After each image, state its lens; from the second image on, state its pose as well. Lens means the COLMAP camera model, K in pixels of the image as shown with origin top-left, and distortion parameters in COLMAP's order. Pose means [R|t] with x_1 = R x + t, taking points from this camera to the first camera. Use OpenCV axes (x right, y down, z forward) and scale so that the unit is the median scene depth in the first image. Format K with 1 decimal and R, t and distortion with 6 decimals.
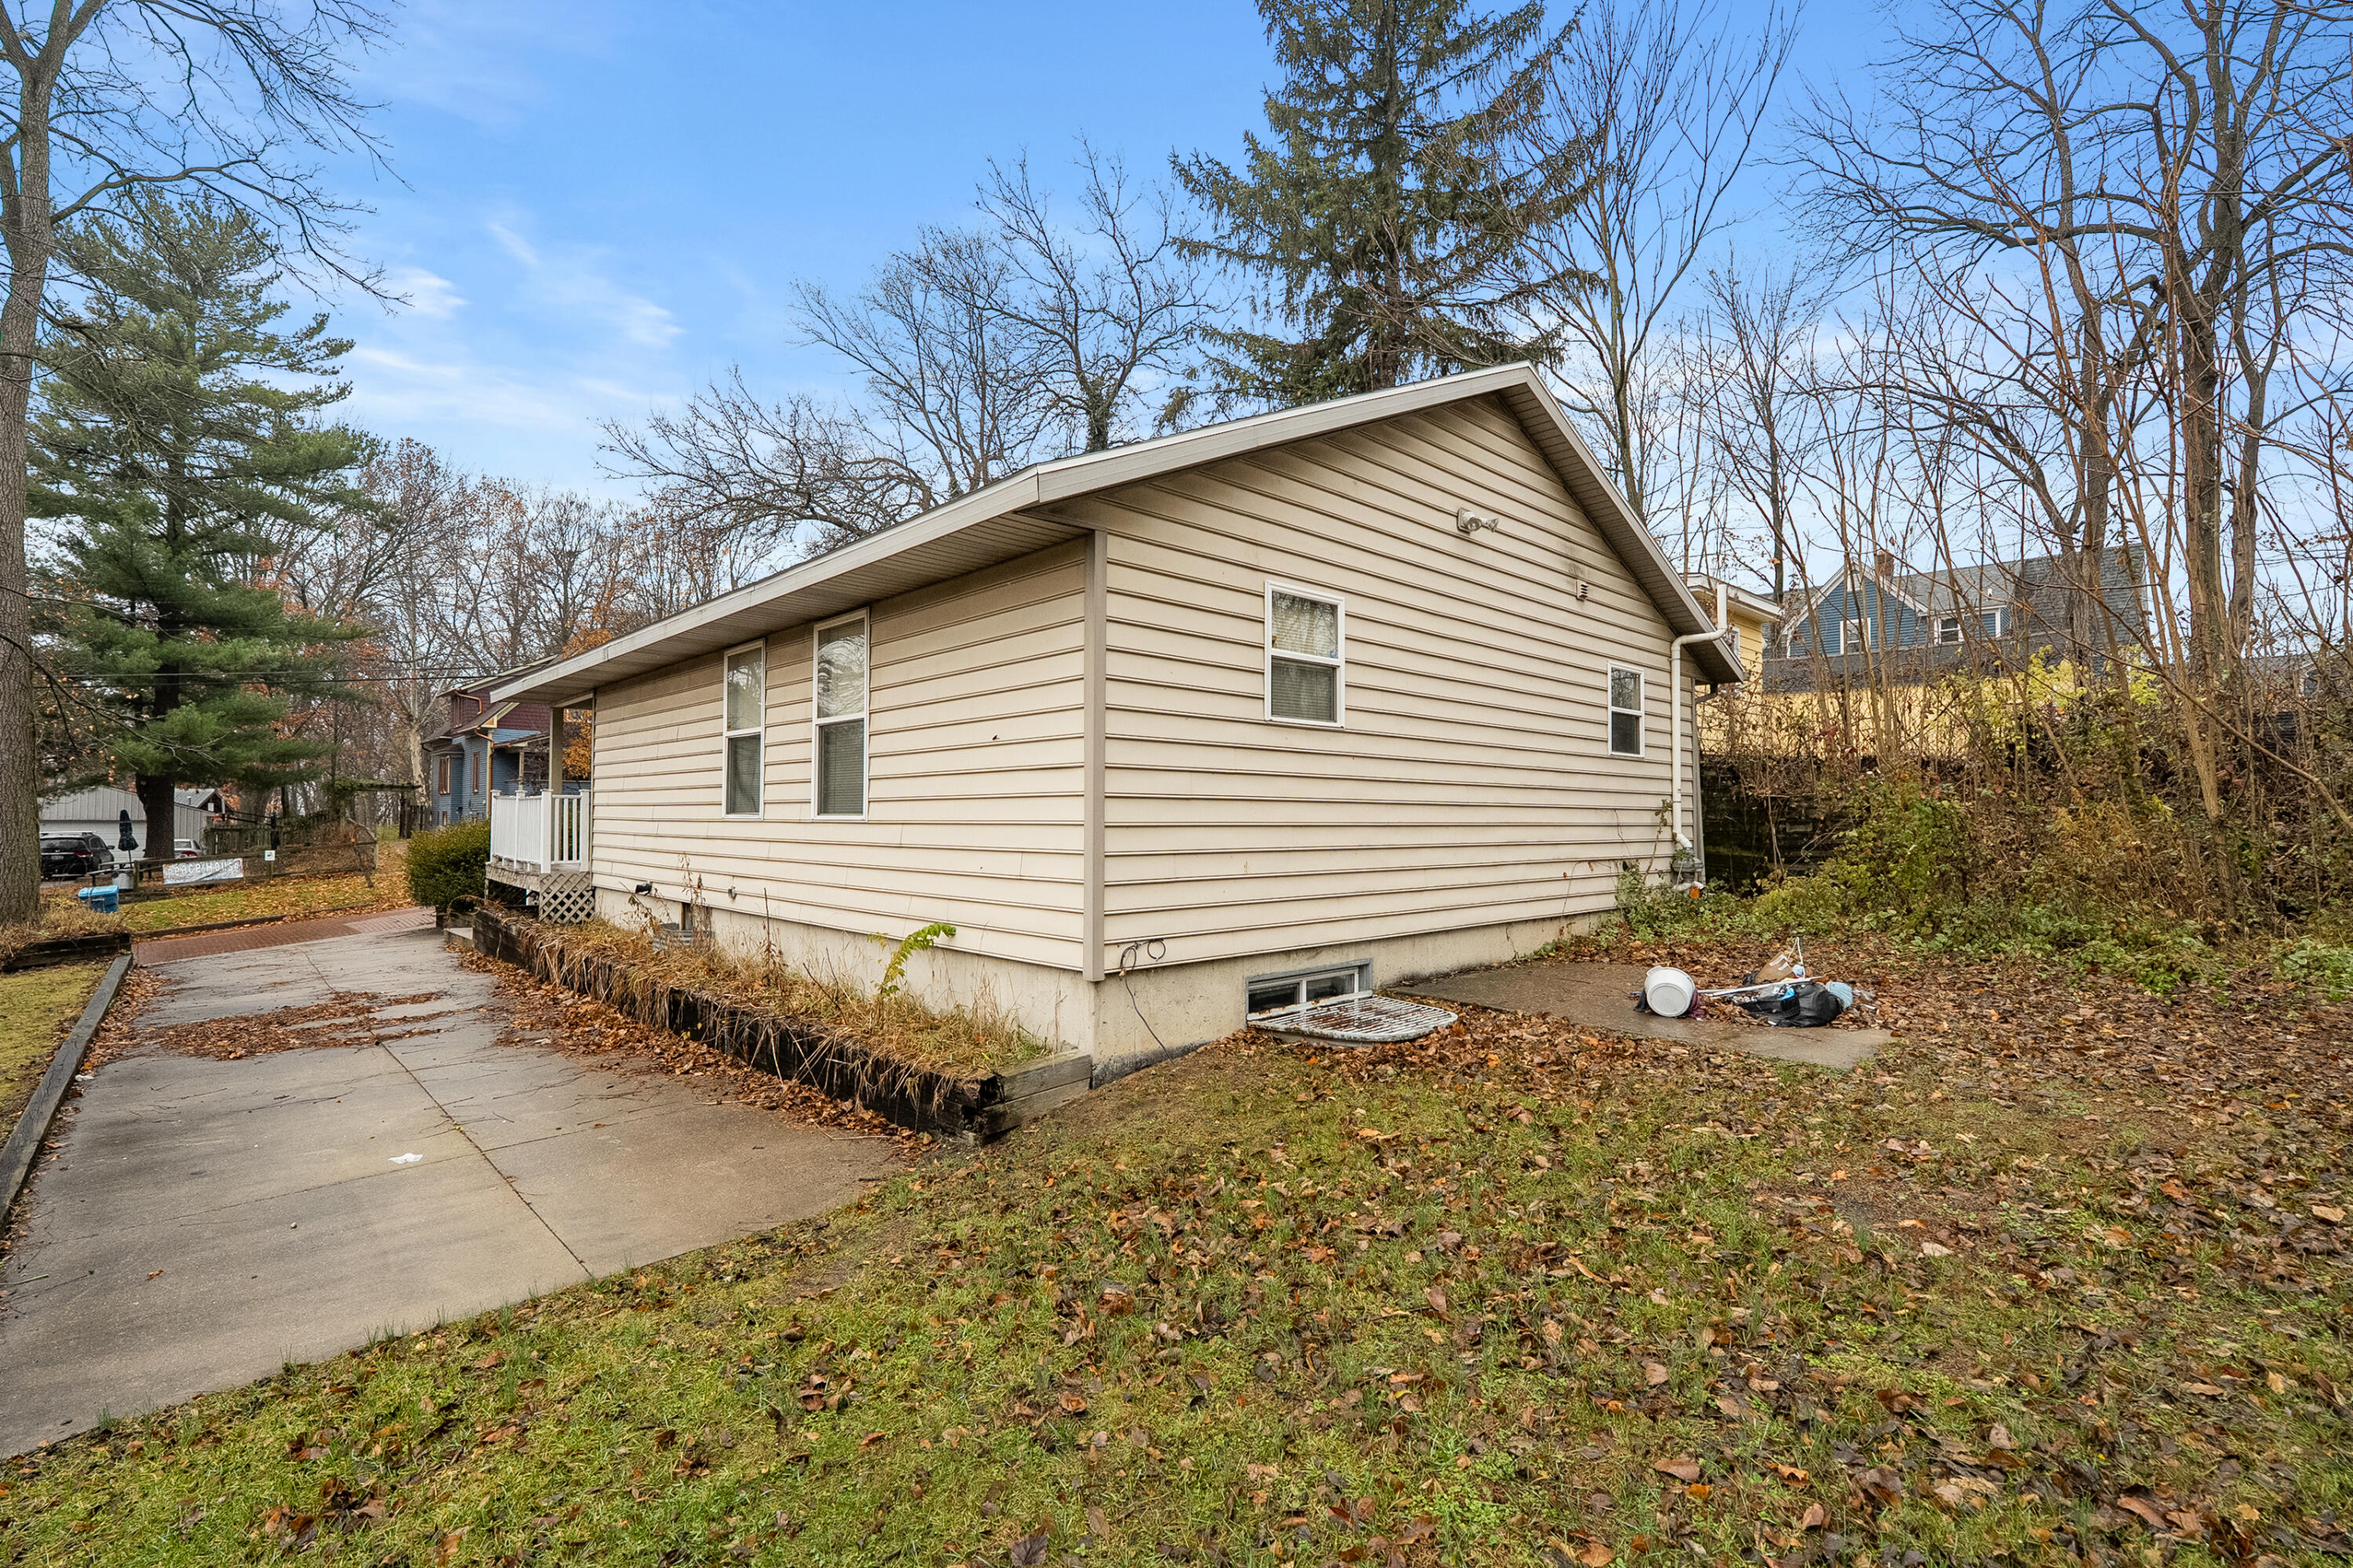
lens RADIAL K [[1060.7, 0, 1169.7], [0, 1060.7, 794.7], [0, 0, 1]] dist [-0.003174, -0.000200]
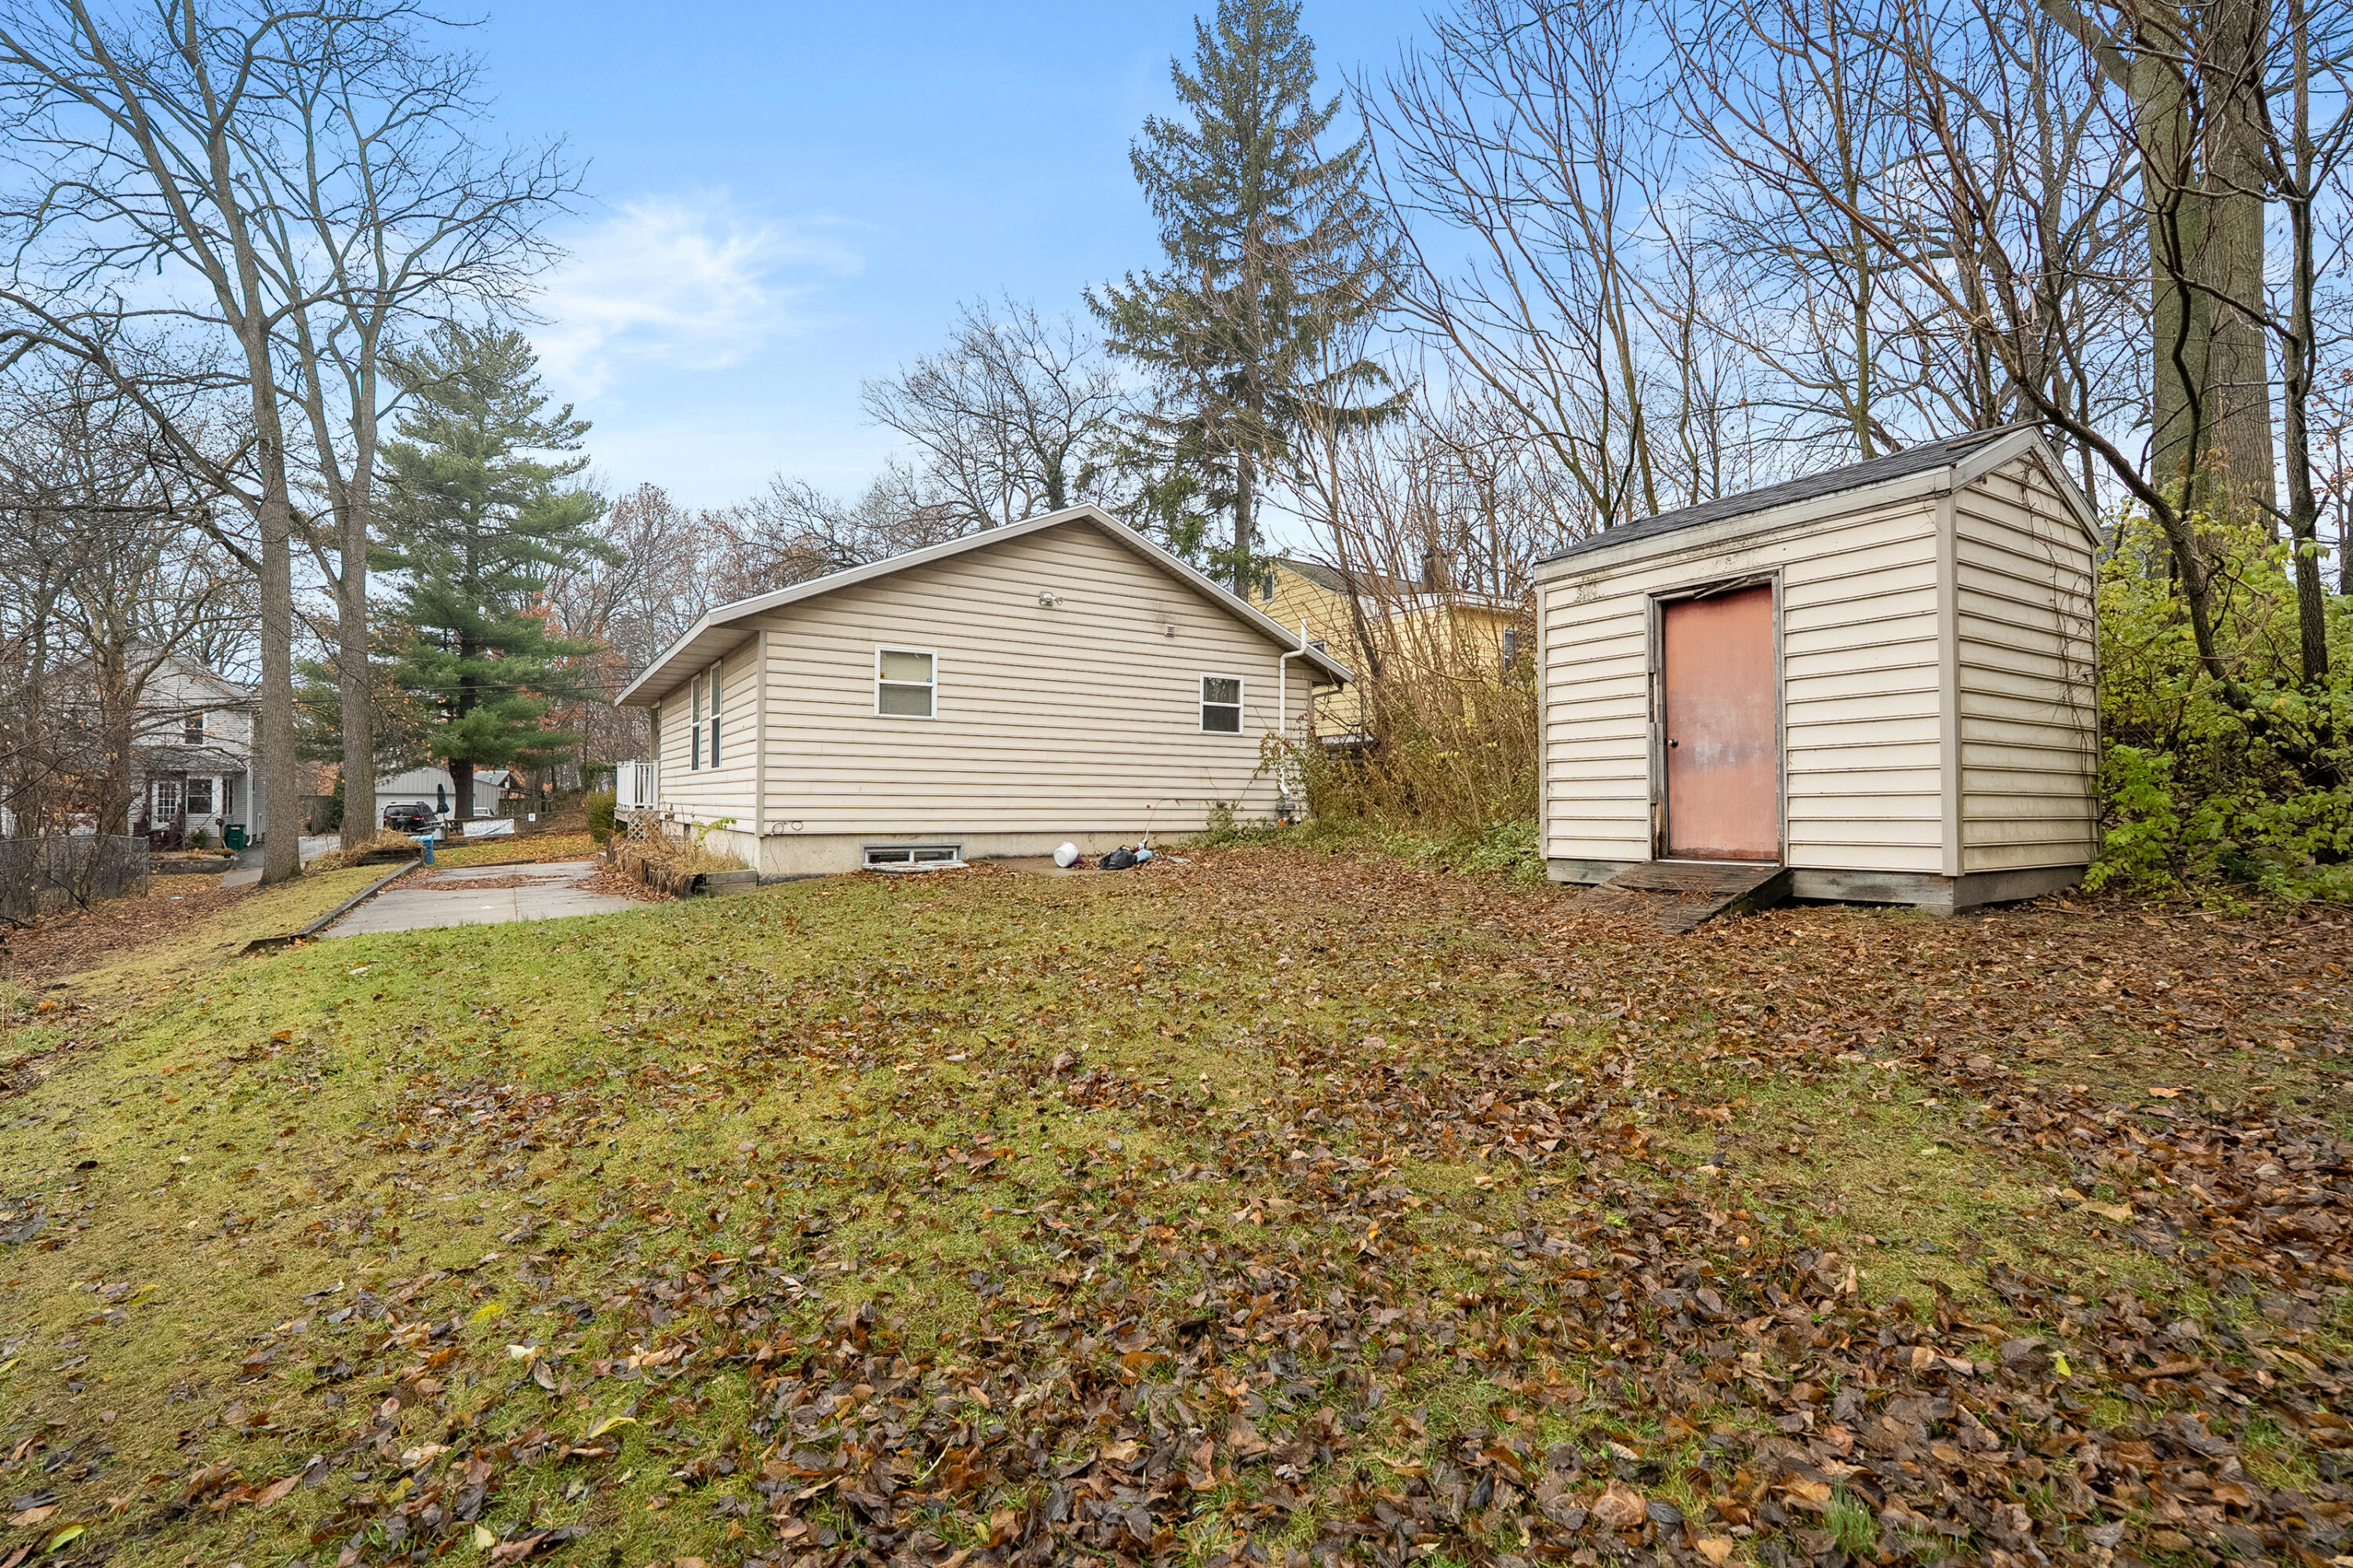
lens RADIAL K [[1060.7, 0, 1169.7], [0, 1060.7, 794.7], [0, 0, 1]] dist [-0.003174, -0.000200]
pose [[0.981669, 0.002189, -0.190580, 0.209165], [0.000526, 0.999899, 0.014195, 0.010154], [0.190592, -0.014035, 0.981569, -0.175020]]
